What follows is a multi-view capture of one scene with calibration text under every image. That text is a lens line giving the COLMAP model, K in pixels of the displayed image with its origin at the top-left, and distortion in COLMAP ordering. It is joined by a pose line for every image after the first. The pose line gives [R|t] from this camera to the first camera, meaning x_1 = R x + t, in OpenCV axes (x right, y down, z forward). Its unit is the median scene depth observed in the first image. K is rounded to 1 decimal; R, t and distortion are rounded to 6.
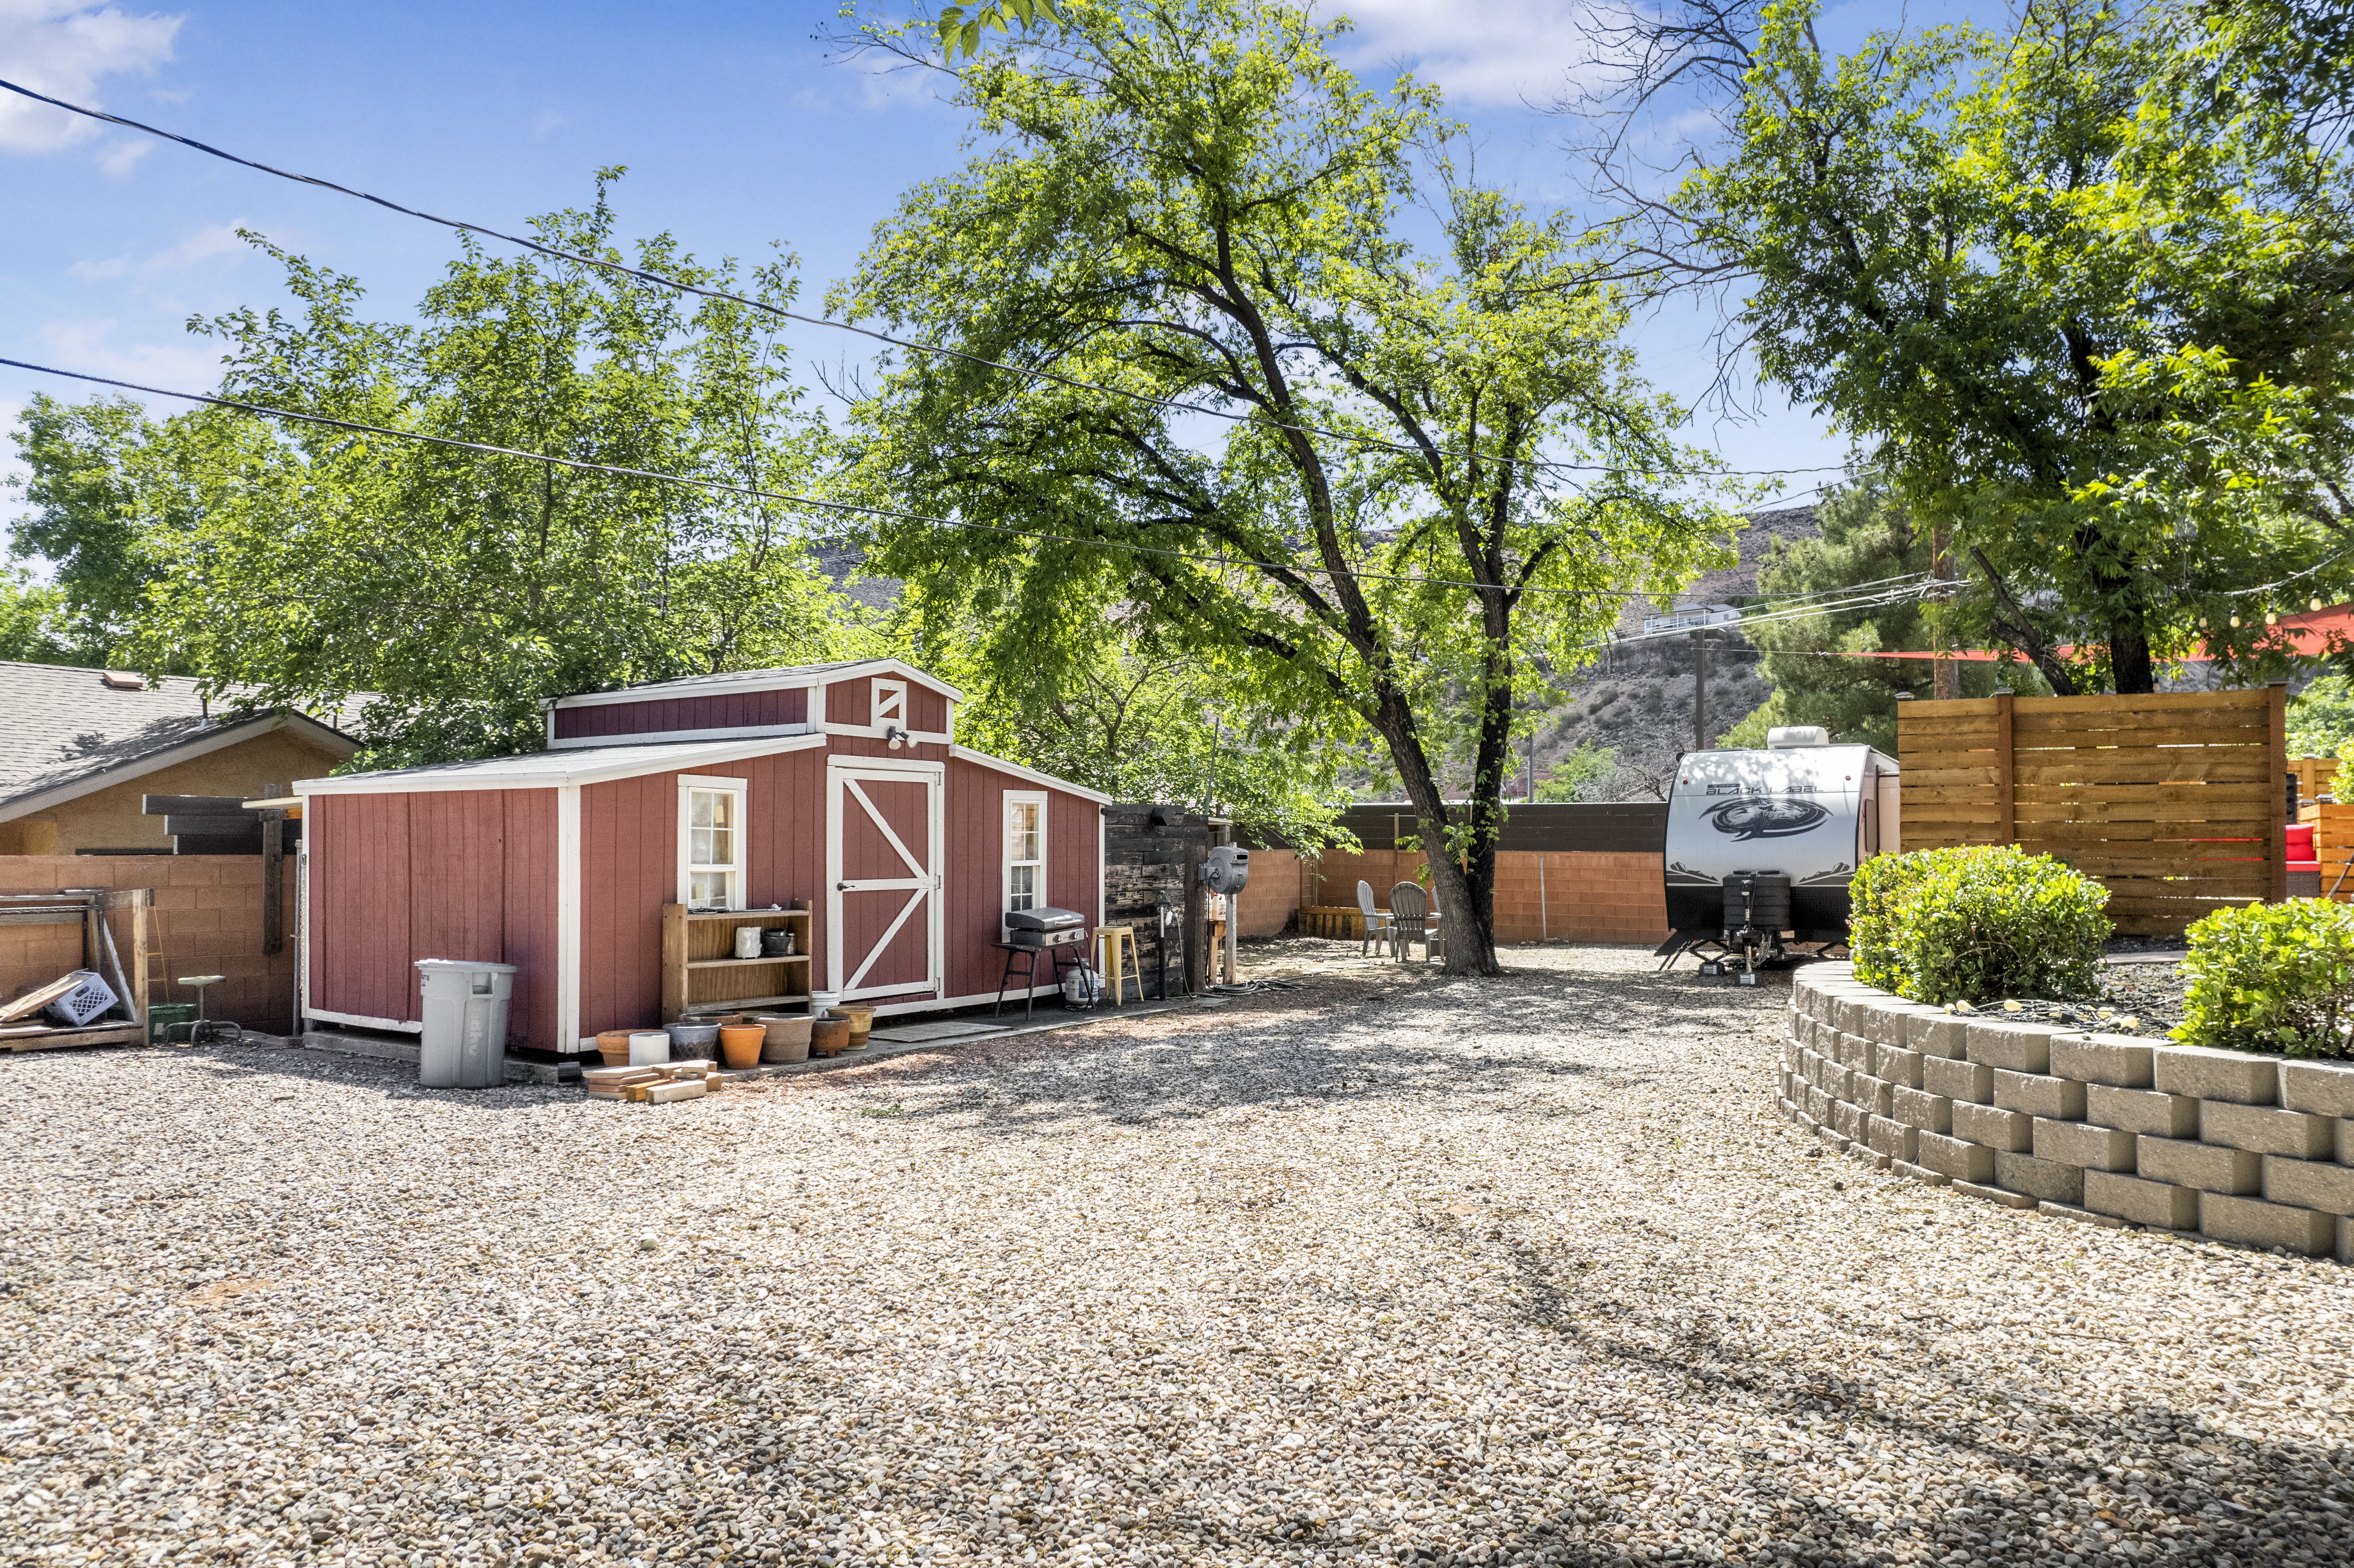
lens RADIAL K [[1505.0, 0, 1176.8], [0, 1505.0, 793.8], [0, 0, 1]] dist [-0.002791, 0.000042]
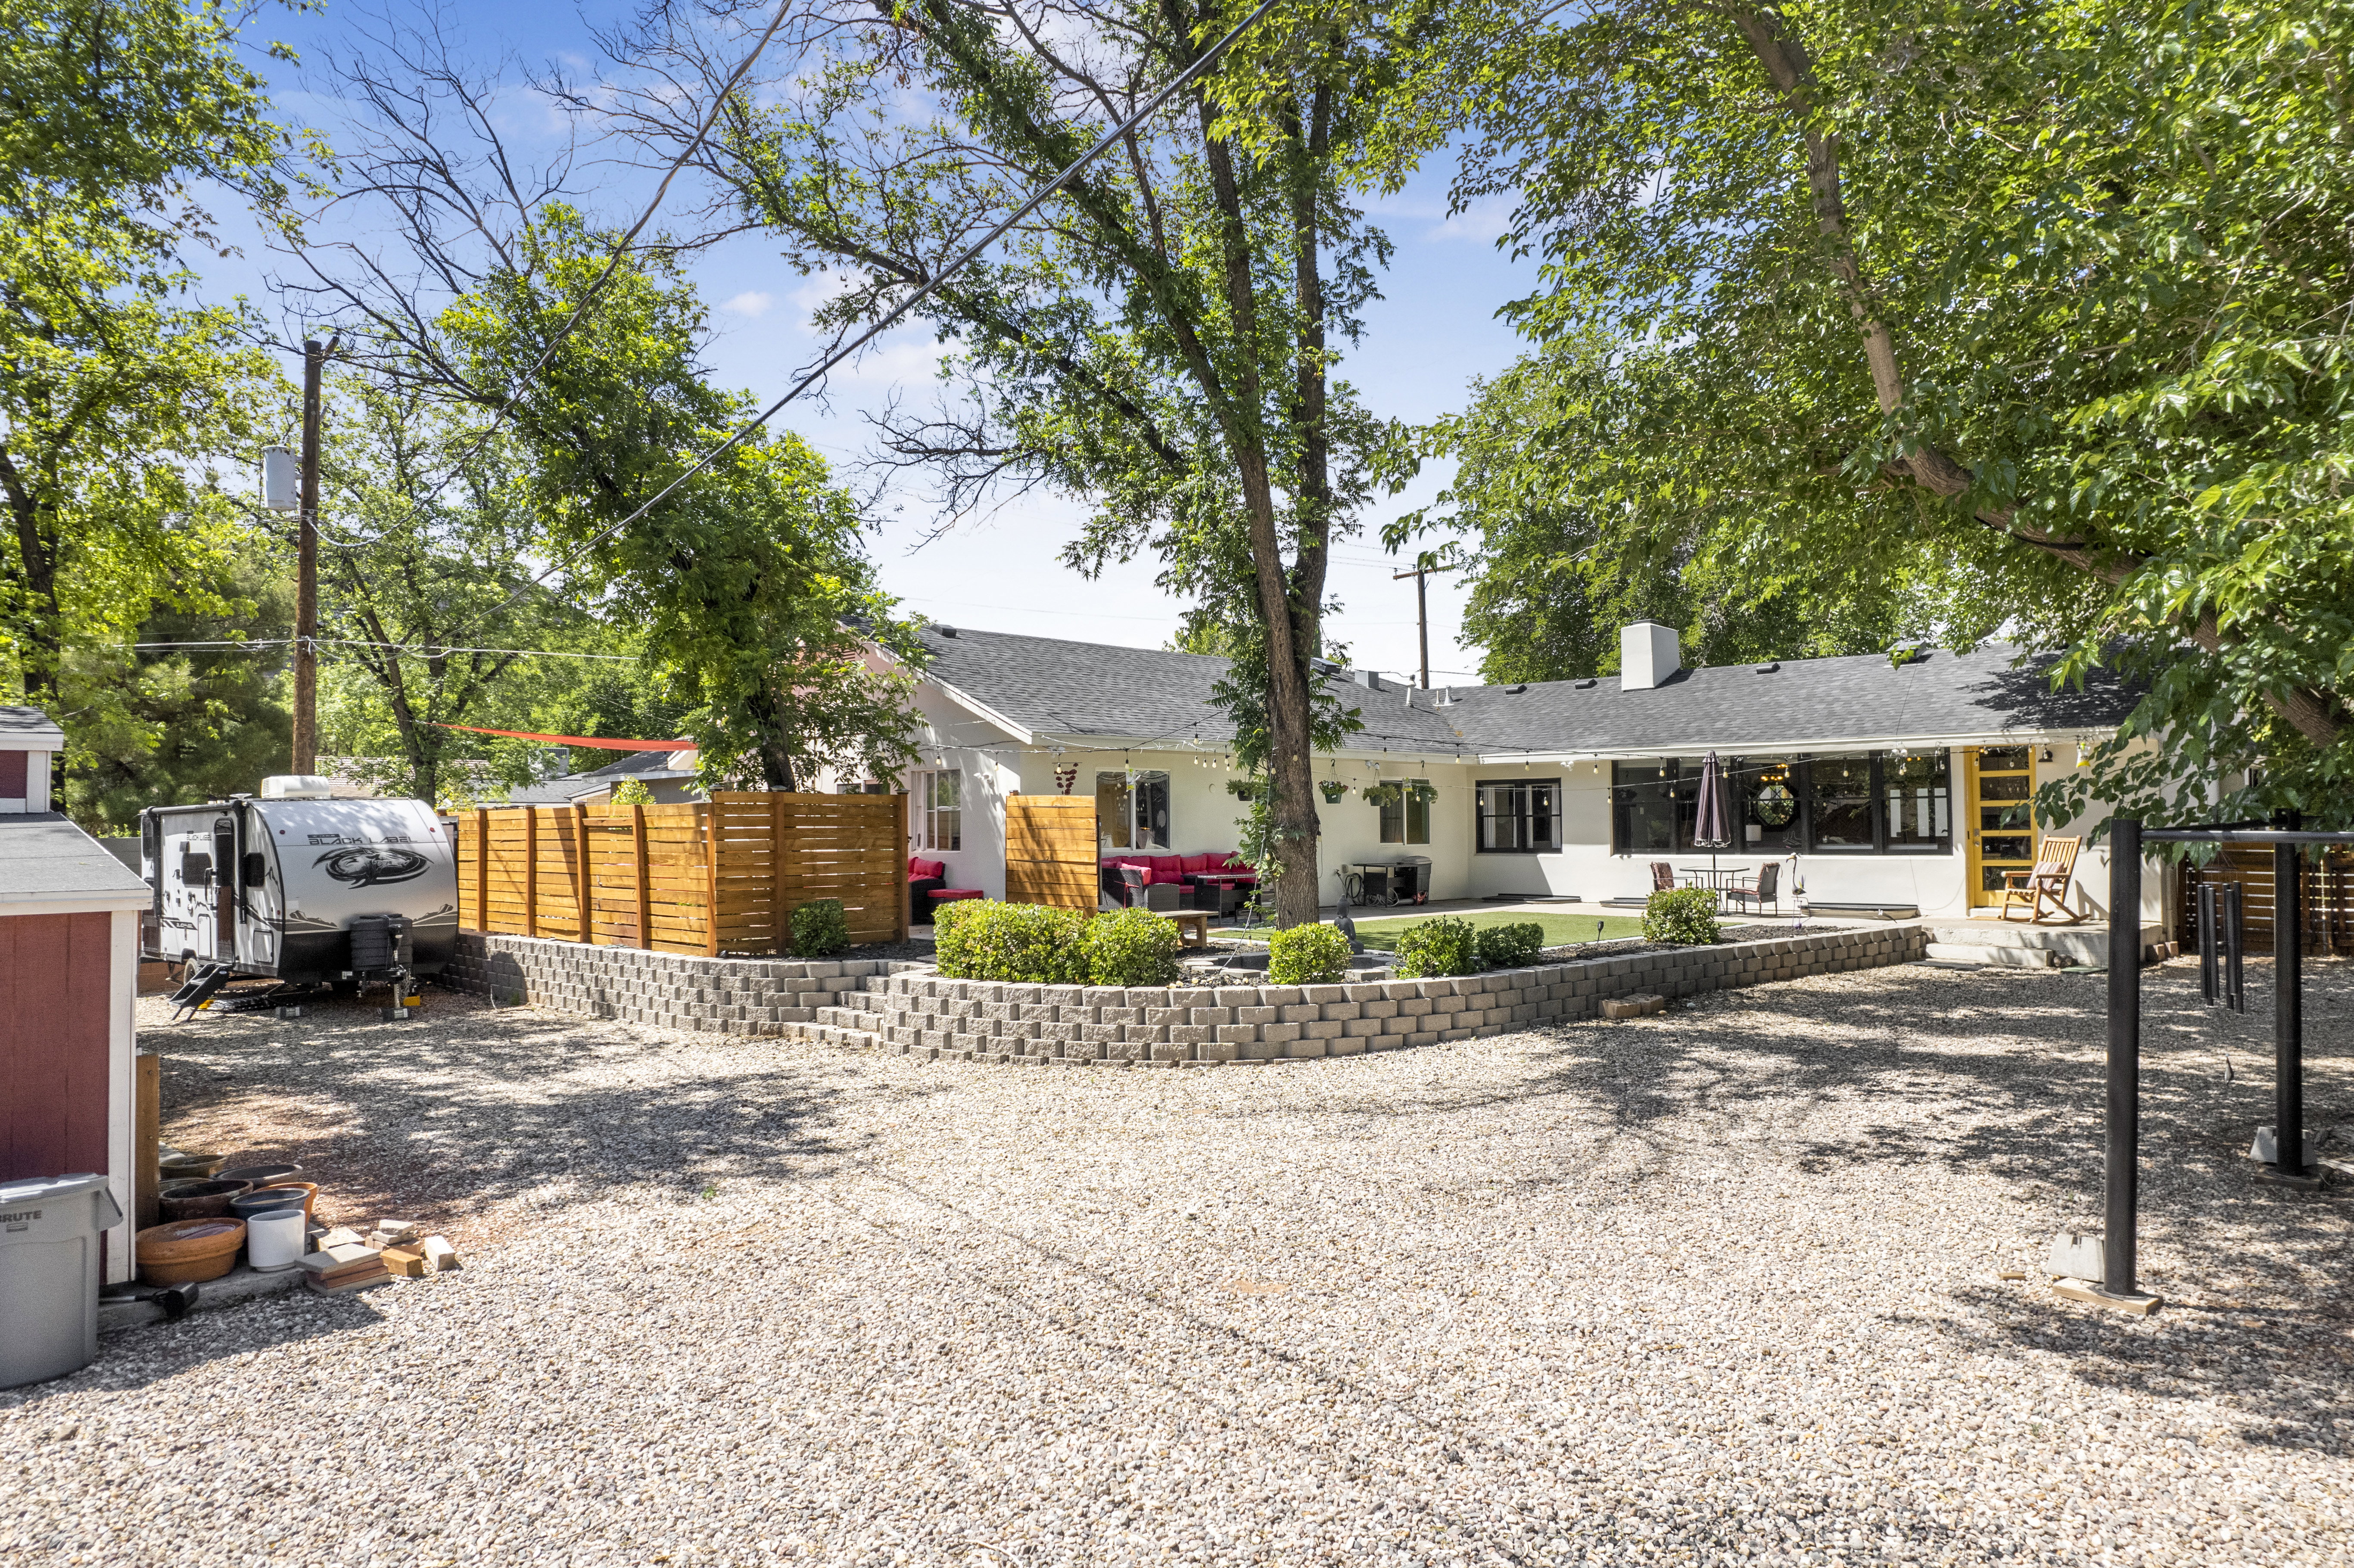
lens RADIAL K [[1505.0, 0, 1176.4], [0, 1505.0, 795.2], [0, 0, 1]] dist [-0.002791, 0.000042]
pose [[0.200439, 0.018922, 0.979523, -0.572269], [-0.026064, 0.999563, -0.013975, -0.035883], [-0.979359, -0.022729, 0.200845, 0.209415]]
